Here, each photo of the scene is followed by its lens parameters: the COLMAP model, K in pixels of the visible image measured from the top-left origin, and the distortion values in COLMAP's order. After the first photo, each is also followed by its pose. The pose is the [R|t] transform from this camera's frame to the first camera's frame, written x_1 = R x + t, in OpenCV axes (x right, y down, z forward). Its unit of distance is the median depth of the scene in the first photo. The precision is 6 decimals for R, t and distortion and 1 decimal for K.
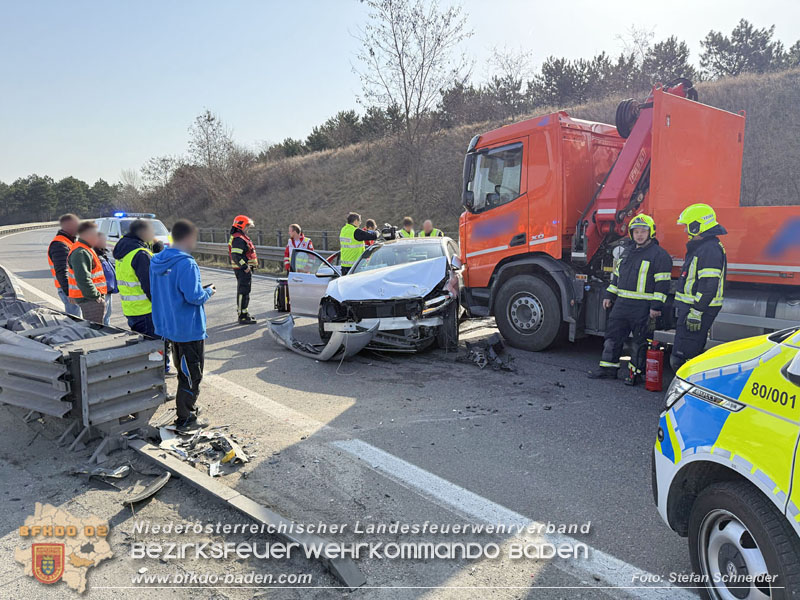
lens RADIAL K [[554.2, 0, 402.1], [0, 554.2, 306.9], [0, 0, 1]] dist [0.077019, -0.080469]
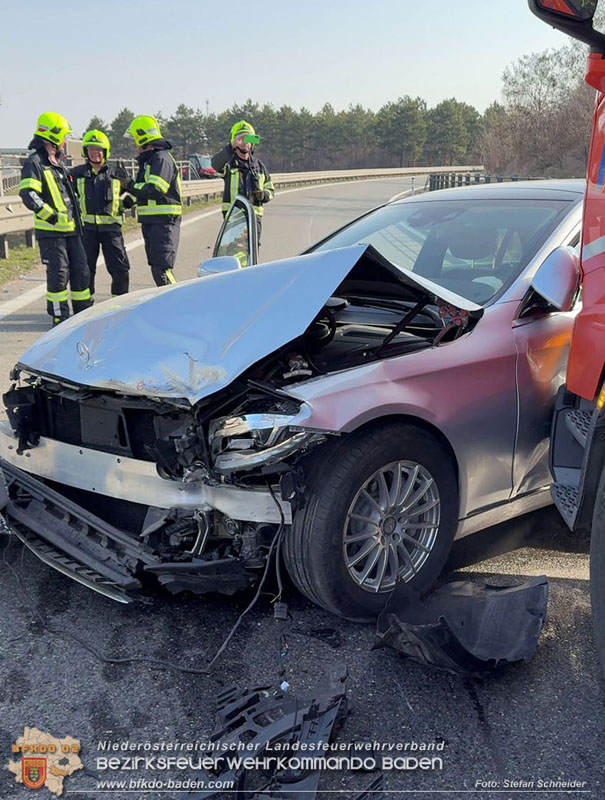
lens RADIAL K [[903.5, 0, 302.4], [0, 903.5, 464.9], [0, 0, 1]] dist [0.121317, -0.216453]
pose [[0.766666, 0.226856, -0.600633, 0.077405], [-0.133488, 0.971376, 0.196496, -0.018283], [0.628017, -0.070469, 0.775003, 0.171448]]
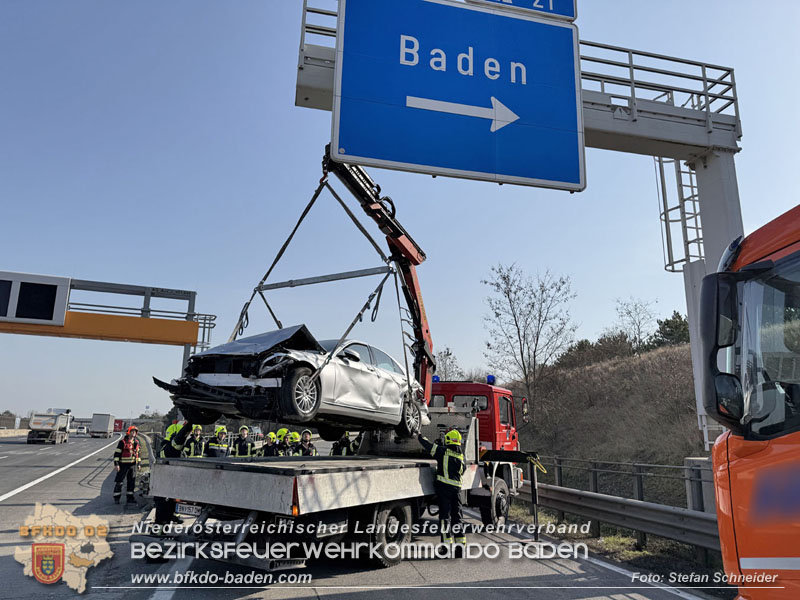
lens RADIAL K [[567.4, 0, 400.8], [0, 567.4, 300.0], [0, 0, 1]] dist [0.055356, -0.068261]
pose [[0.870817, -0.075569, -0.485764, 0.291061], [-0.117252, 0.927671, -0.354511, 0.021192], [0.477419, 0.365671, 0.798972, -0.158345]]
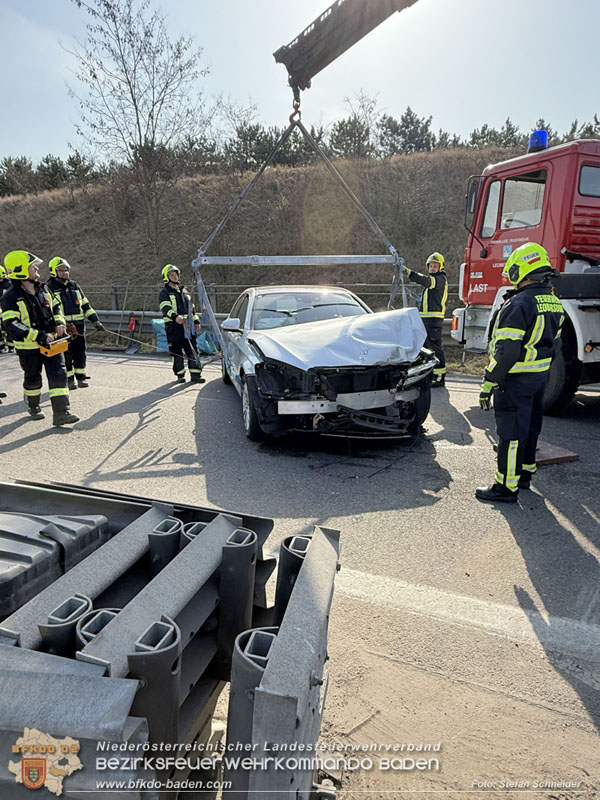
lens RADIAL K [[496.2, 0, 303.2], [0, 496.2, 404.9], [0, 0, 1]] dist [0.005023, 0.002176]
pose [[0.910158, -0.095834, 0.403024, -0.083167], [0.060755, 0.993234, 0.098975, -0.008014], [-0.409782, -0.065597, 0.909822, 0.107383]]
